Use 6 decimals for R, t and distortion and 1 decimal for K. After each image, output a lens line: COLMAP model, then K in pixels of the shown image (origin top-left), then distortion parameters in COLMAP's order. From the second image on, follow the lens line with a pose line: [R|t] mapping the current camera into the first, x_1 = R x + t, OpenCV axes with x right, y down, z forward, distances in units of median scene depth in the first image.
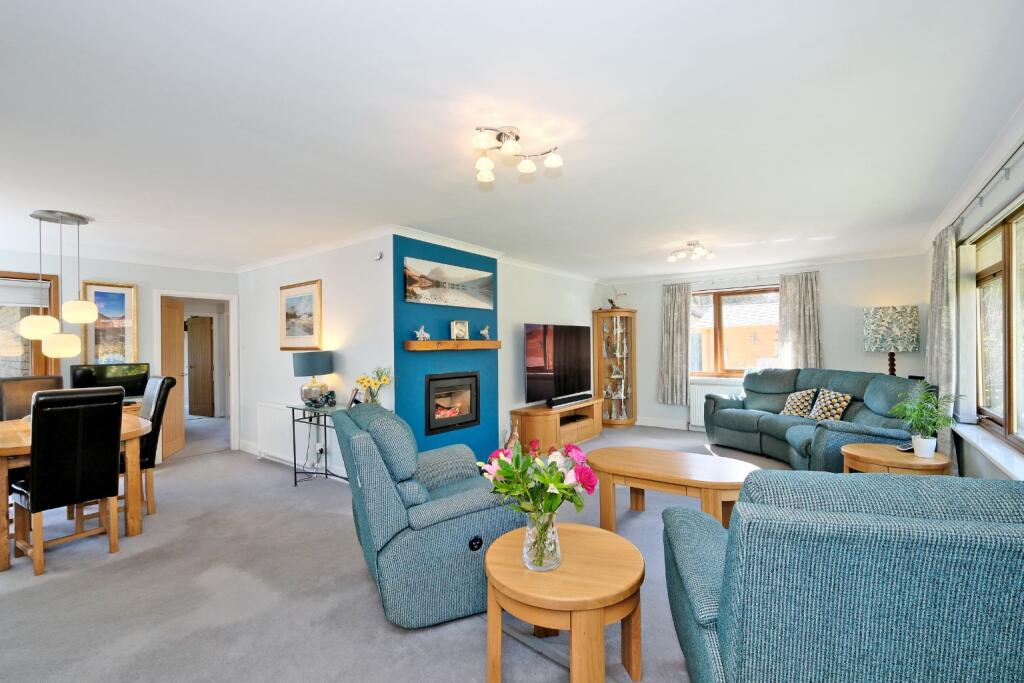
lens RADIAL K [[441.8, 0, 512.2], [0, 441.8, 345.1], [0, 0, 1]] dist [-0.001944, -0.000712]
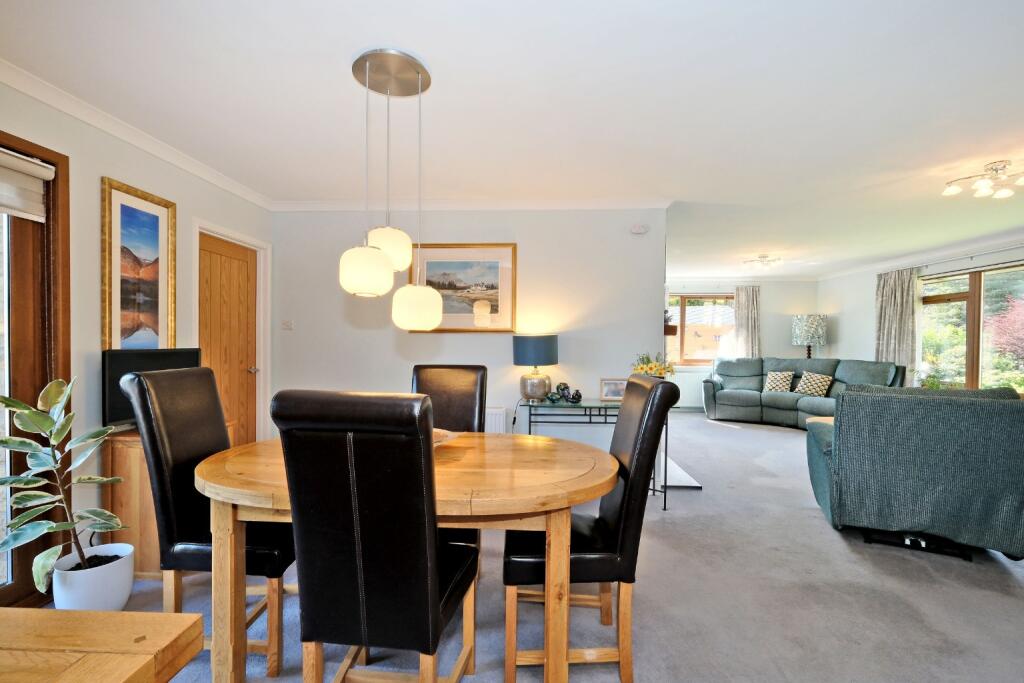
lens RADIAL K [[463.2, 0, 510.2], [0, 463.2, 343.8], [0, 0, 1]] dist [-0.000625, 0.000102]
pose [[0.820184, 0.014907, 0.571906, -0.910499], [-0.016587, 0.999860, -0.002275, 0.032624], [-0.571860, -0.007620, 0.820316, 0.321799]]
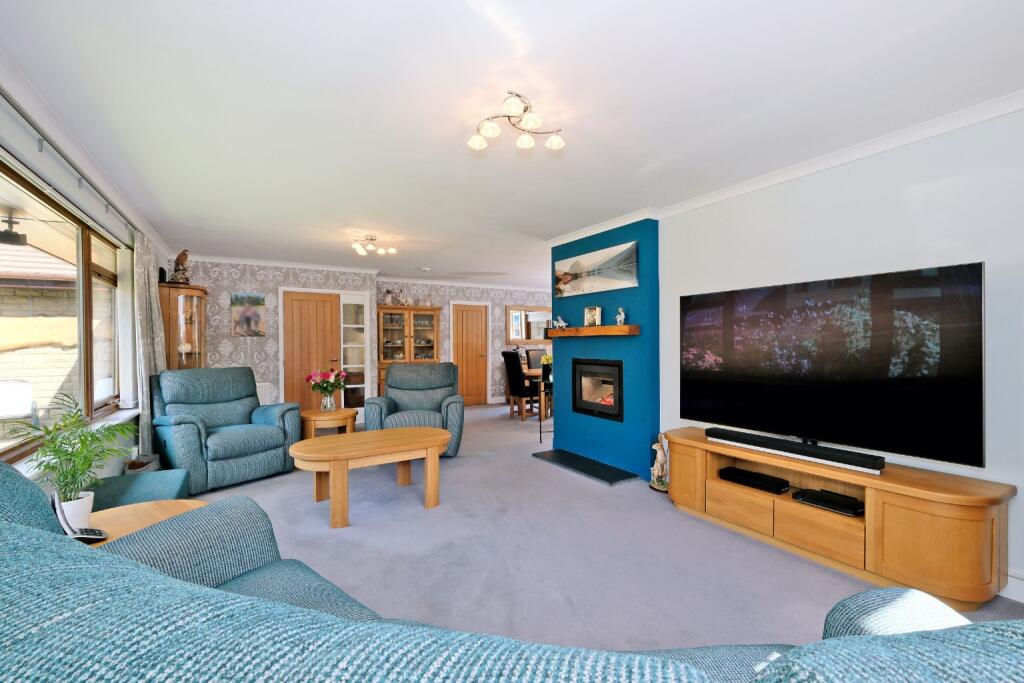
lens RADIAL K [[441.8, 0, 512.1], [0, 441.8, 345.0], [0, 0, 1]] dist [-0.001944, -0.000712]
pose [[-0.367520, 0.023814, -0.929711, 0.832127], [0.016302, 0.999683, 0.019162, 0.008016], [0.929873, -0.008114, -0.367792, 1.146010]]
